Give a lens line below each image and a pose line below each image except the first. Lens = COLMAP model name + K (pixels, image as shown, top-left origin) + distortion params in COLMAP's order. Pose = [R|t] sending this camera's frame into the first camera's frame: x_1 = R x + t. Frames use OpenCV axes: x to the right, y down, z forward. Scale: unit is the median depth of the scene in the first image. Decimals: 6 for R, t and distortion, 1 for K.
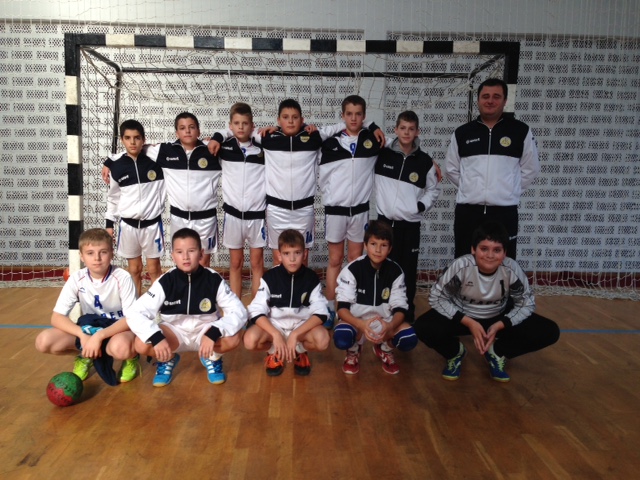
lens RADIAL K [[624.0, 0, 322.1], [0, 624.0, 239.2], [0, 0, 1]] dist [-0.022011, 0.000000]
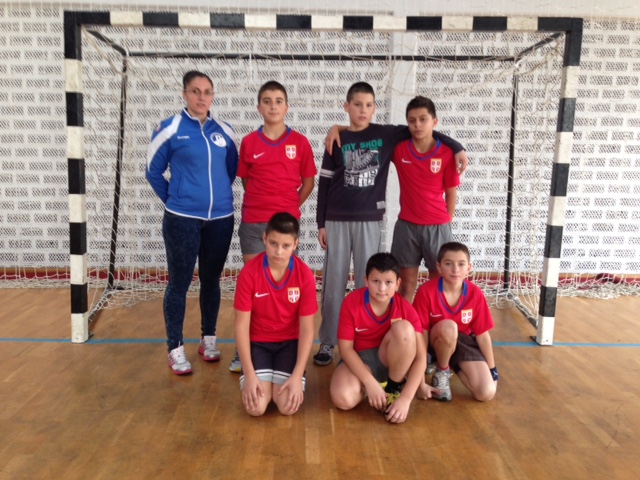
lens RADIAL K [[624.0, 0, 322.6], [0, 624.0, 236.2], [0, 0, 1]] dist [-0.022011, 0.000000]
pose [[0.999956, -0.002277, -0.009076, -0.041988], [0.002345, 0.999970, 0.007397, -0.017663], [0.009059, -0.007418, 0.999931, 0.124876]]
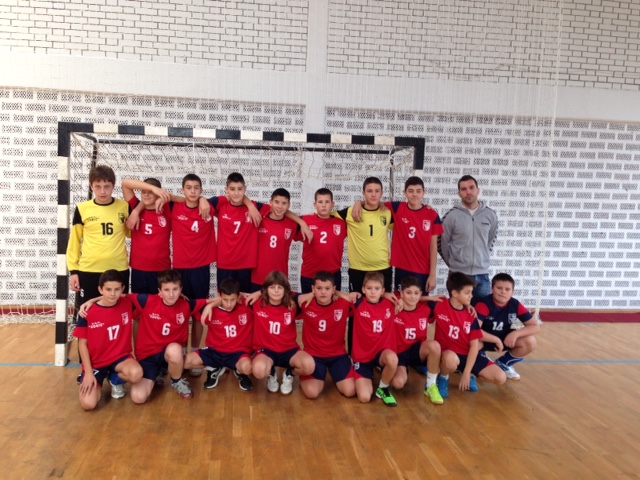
lens RADIAL K [[624.0, 0, 318.1], [0, 624.0, 228.2], [0, 0, 1]] dist [-0.022011, 0.000000]
pose [[0.996067, 0.002181, 0.088571, -0.017968], [0.002153, 0.998806, -0.048806, -0.067043], [-0.088572, 0.048804, 0.994873, -0.259161]]
